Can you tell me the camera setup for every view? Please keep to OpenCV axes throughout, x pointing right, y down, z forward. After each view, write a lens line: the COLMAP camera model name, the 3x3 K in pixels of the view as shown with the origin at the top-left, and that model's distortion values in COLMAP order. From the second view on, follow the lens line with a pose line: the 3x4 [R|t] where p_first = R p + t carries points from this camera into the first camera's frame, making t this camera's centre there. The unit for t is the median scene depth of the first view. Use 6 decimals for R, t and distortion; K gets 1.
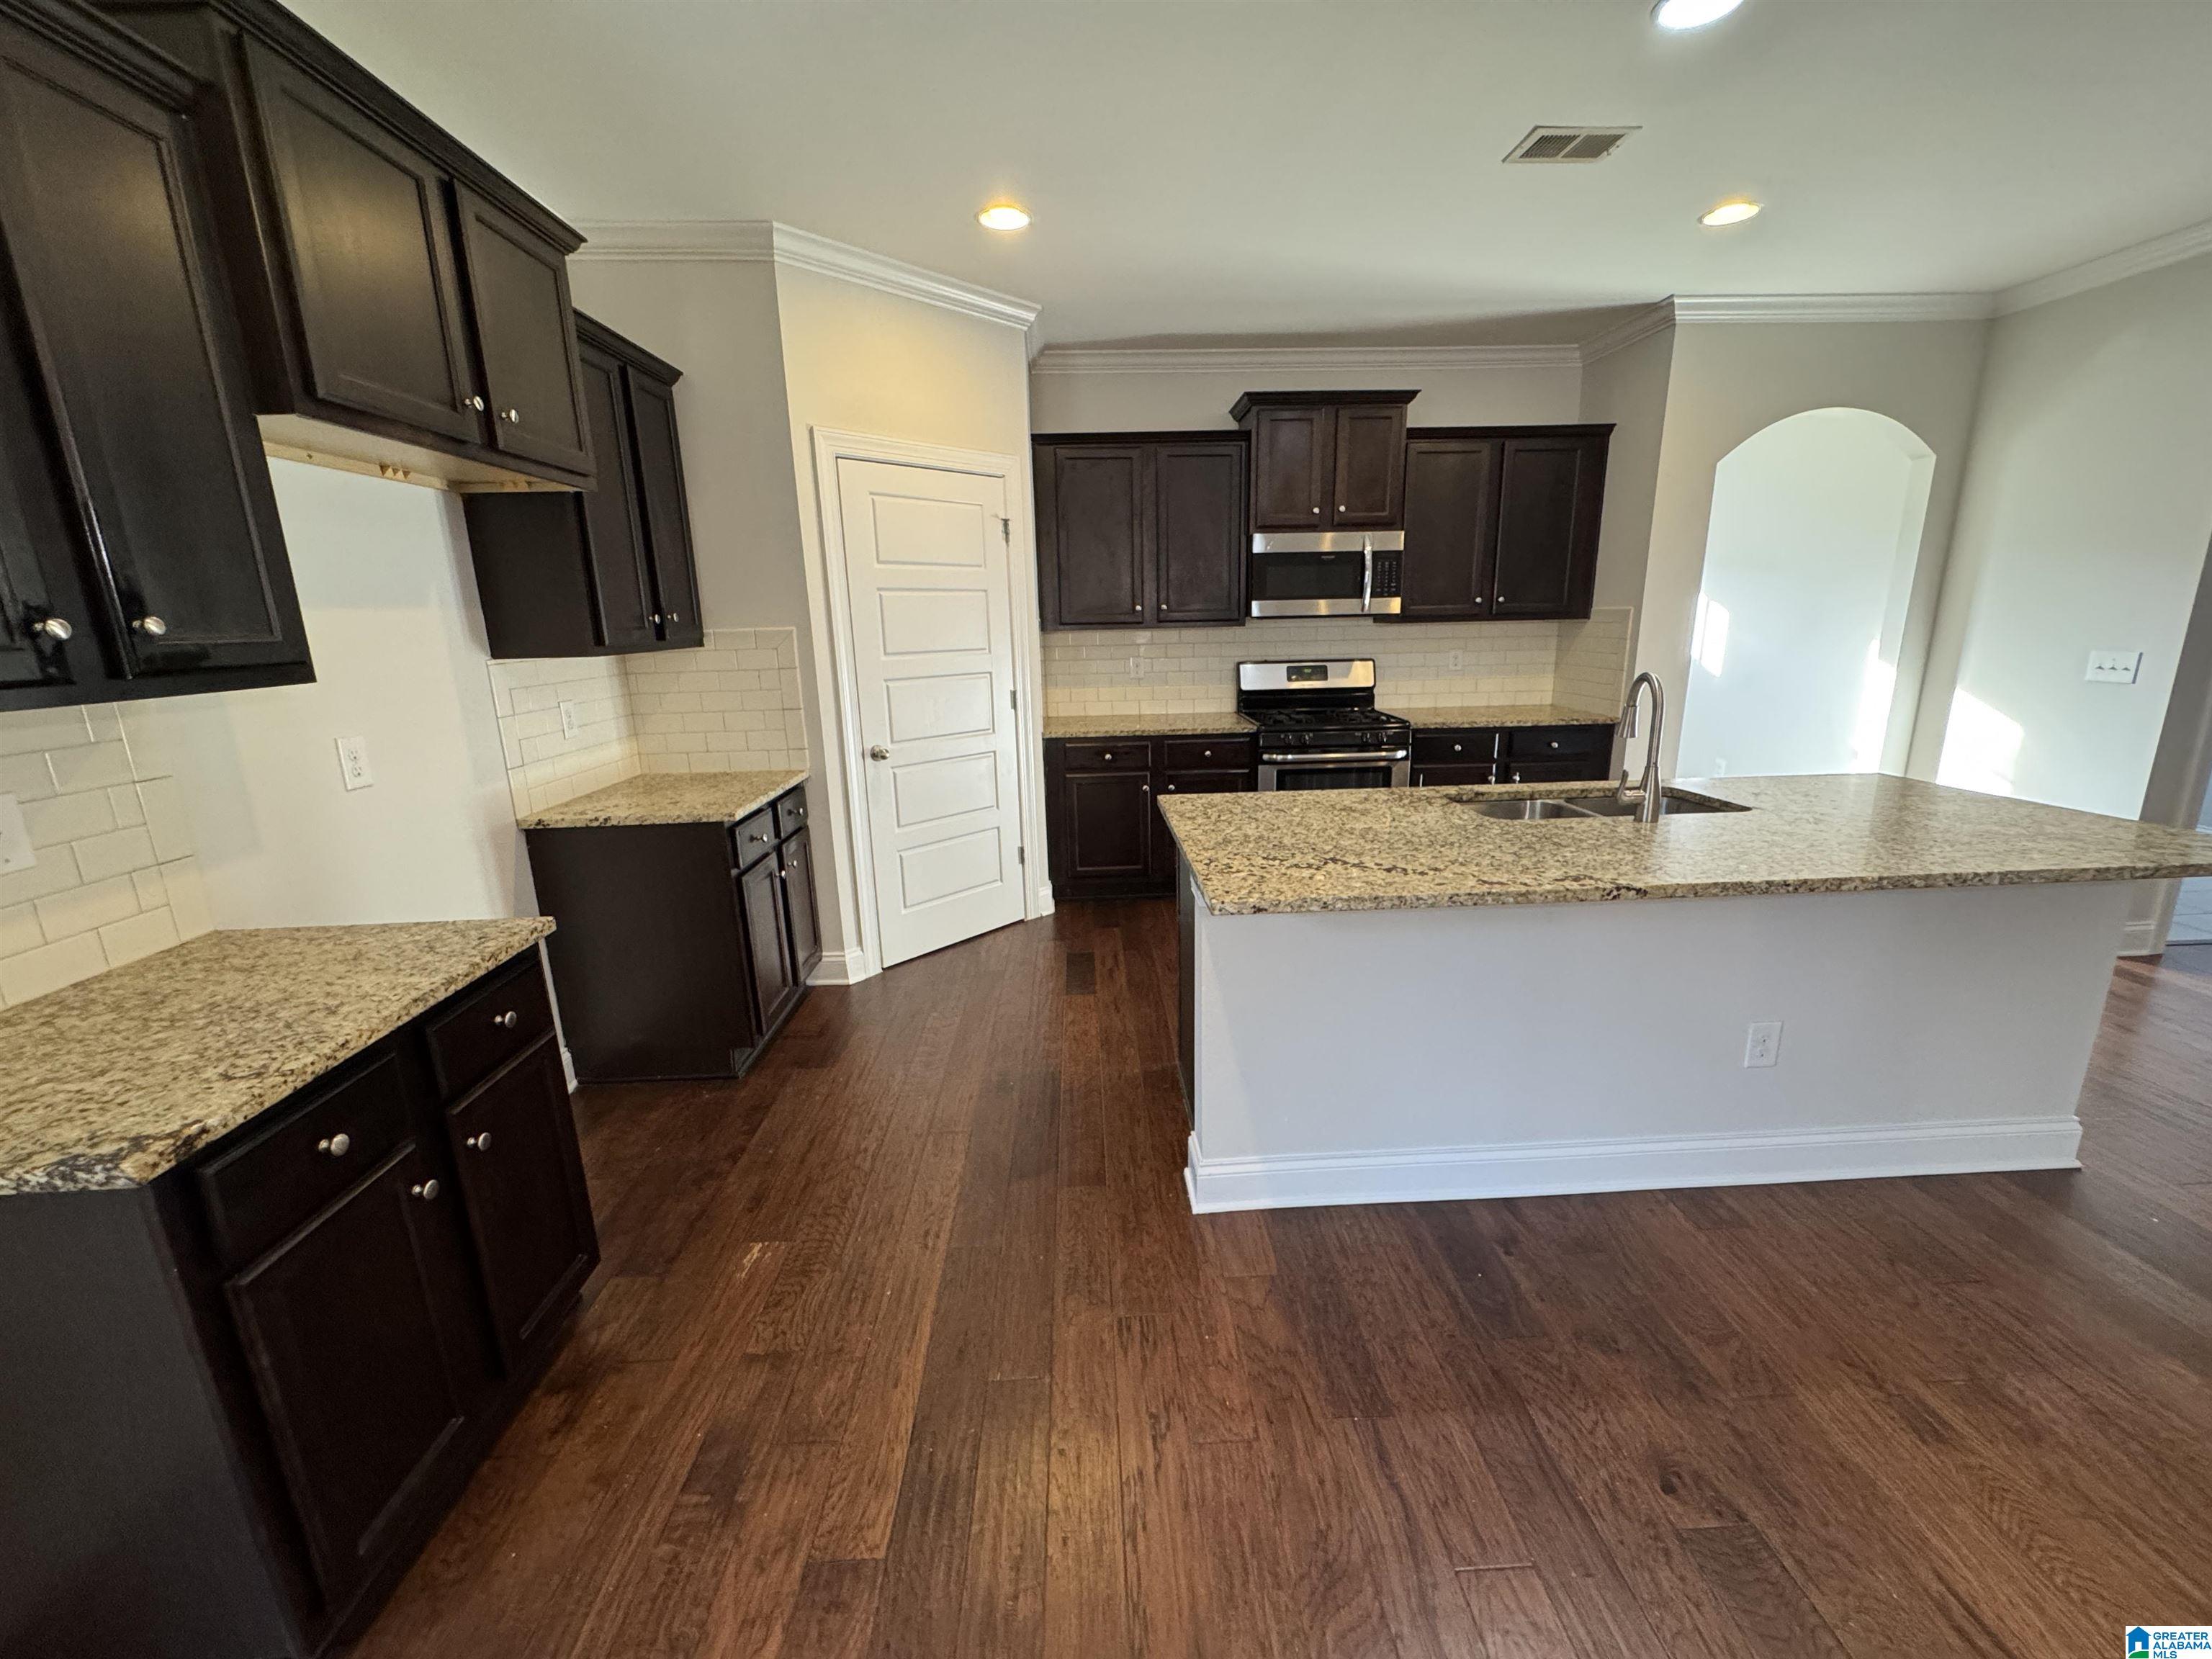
lens RADIAL K [[882.2, 0, 1106.0], [0, 882.2, 829.5], [0, 0, 1]] dist [0.000182, 0.000229]
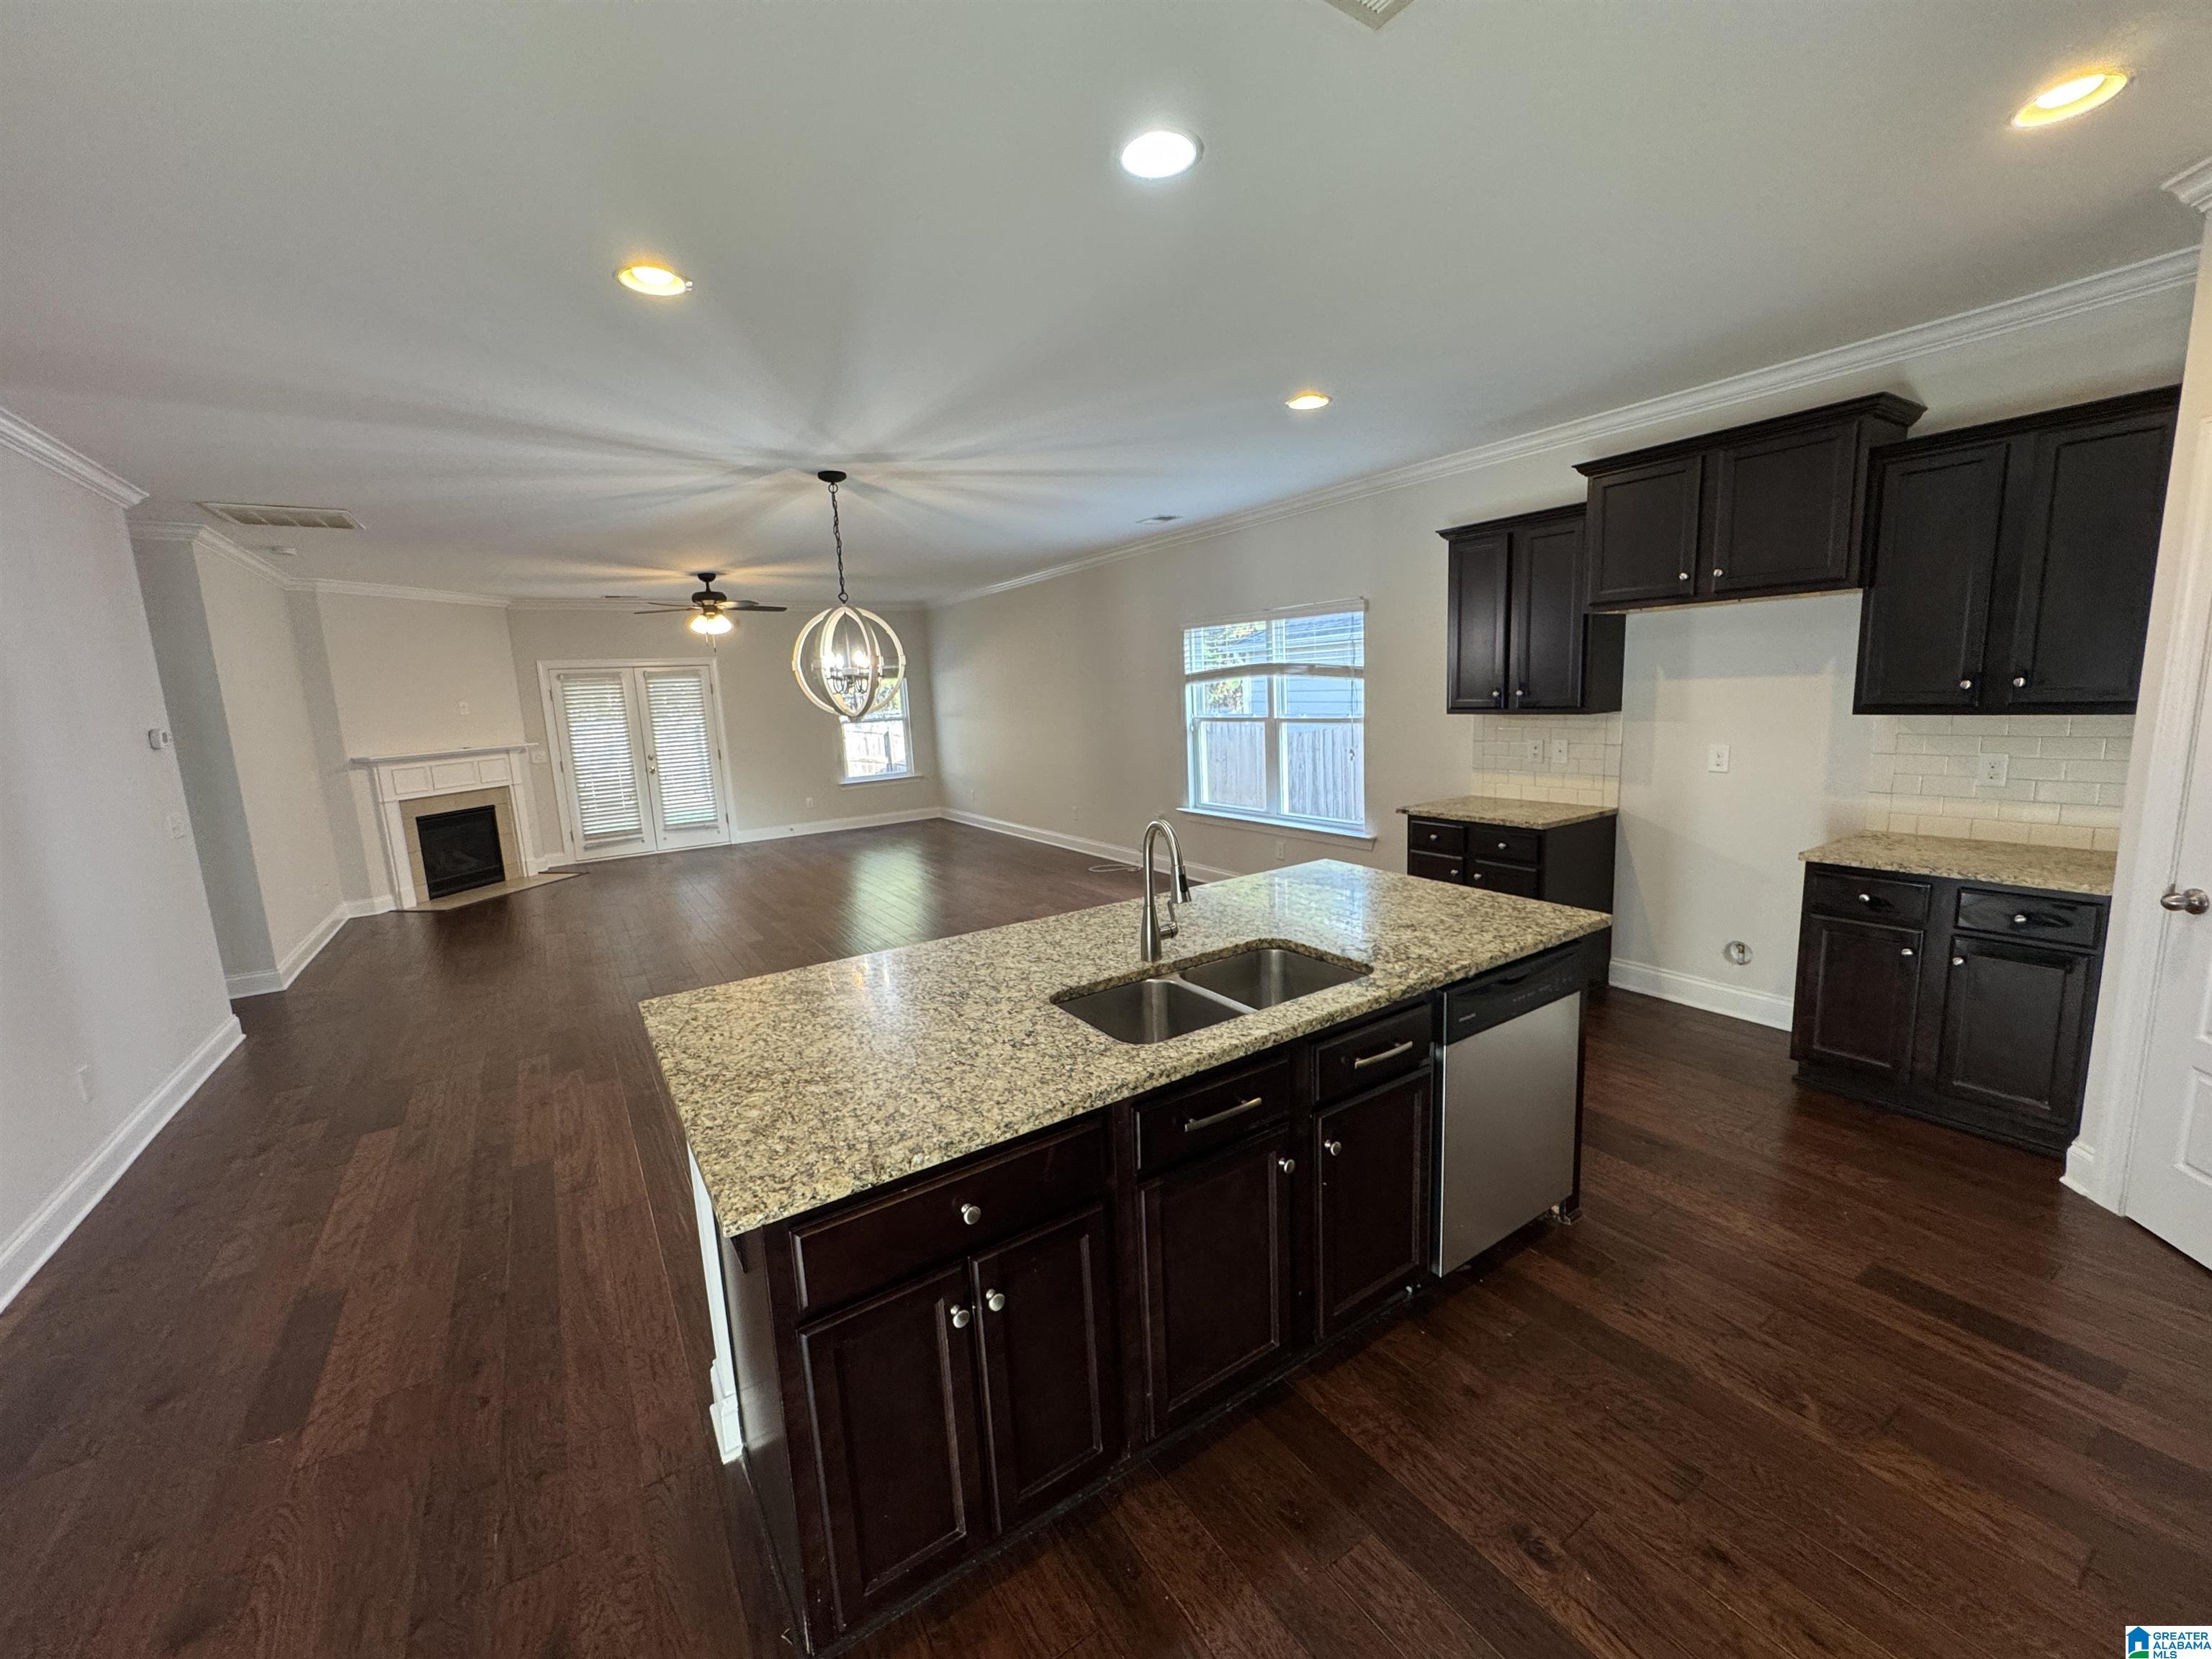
lens RADIAL K [[883.9, 0, 1106.0], [0, 883.9, 829.5], [0, 0, 1]] dist [-0.001881, 0.000104]
pose [[-0.859161, 0.142602, -0.491433, 0.627281], [-0.059116, 0.926292, 0.372139, -0.287017], [0.508279, 0.348779, -0.787404, 0.958419]]
